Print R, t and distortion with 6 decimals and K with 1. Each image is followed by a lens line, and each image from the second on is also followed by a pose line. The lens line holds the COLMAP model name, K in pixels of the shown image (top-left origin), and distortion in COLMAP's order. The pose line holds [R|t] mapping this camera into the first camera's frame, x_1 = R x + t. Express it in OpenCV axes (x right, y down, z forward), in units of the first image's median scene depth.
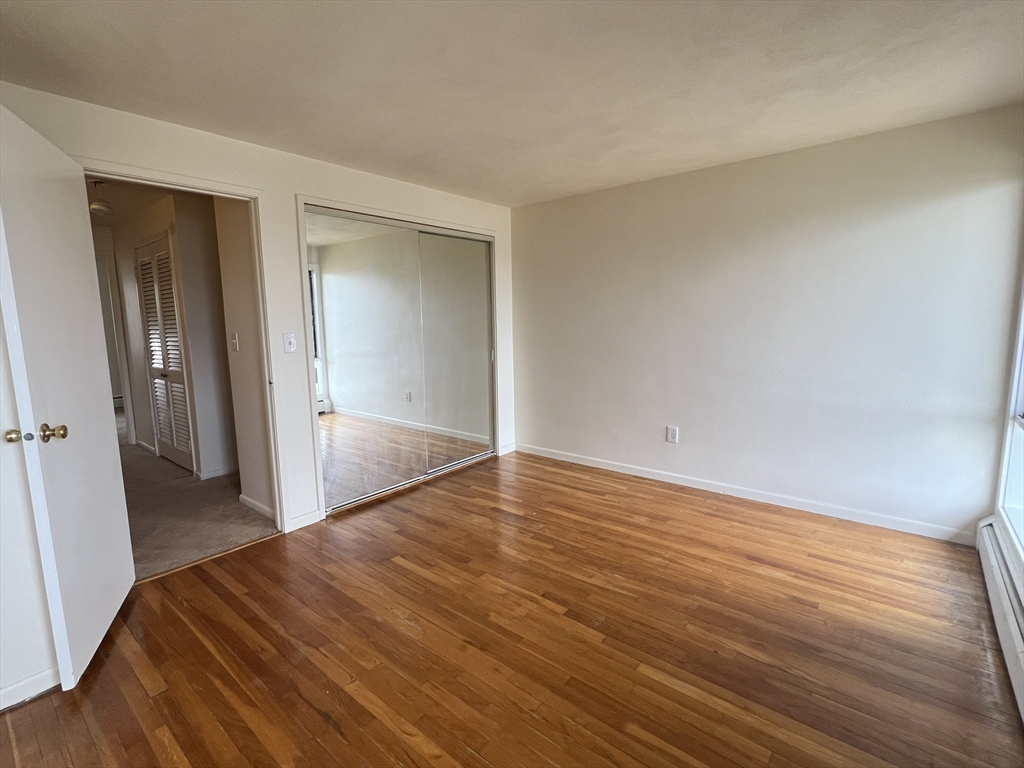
lens RADIAL K [[478.4, 0, 512.0], [0, 478.4, 384.0], [0, 0, 1]] dist [0.025924, -0.000206]
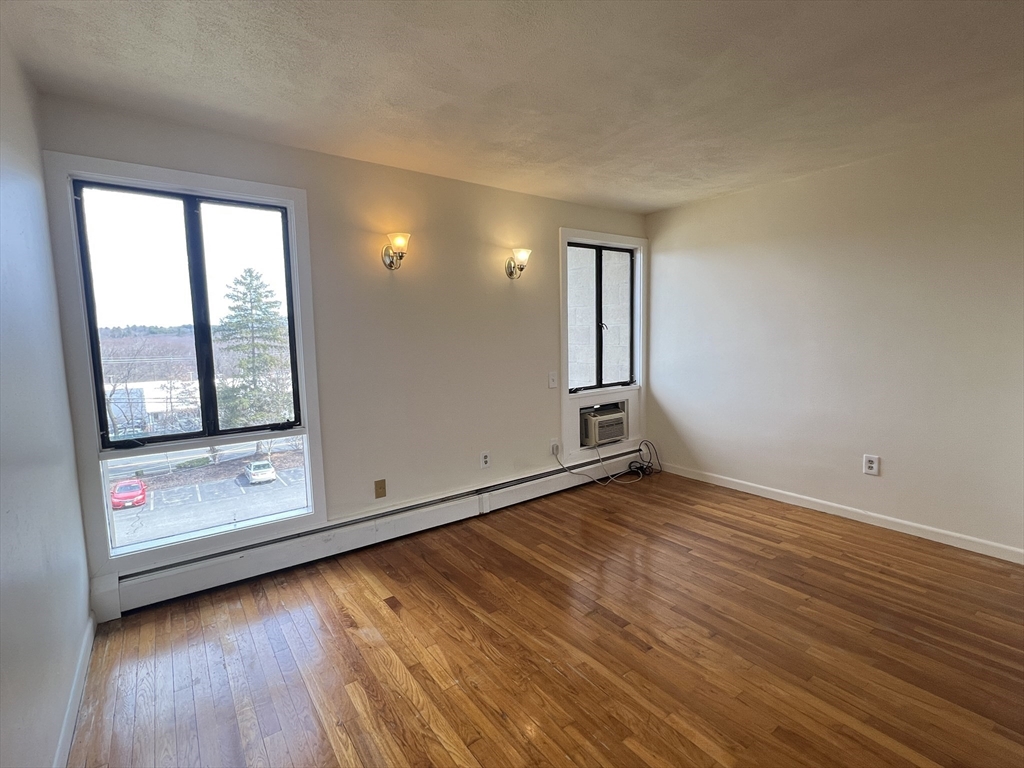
lens RADIAL K [[478.4, 0, 512.0], [0, 478.4, 384.0], [0, 0, 1]] dist [0.025924, -0.000206]
pose [[-0.967564, 0.007484, 0.252516, 0.079140], [0.068340, 0.970047, 0.233106, -0.230395], [-0.243208, 0.242802, -0.939094, 1.719435]]
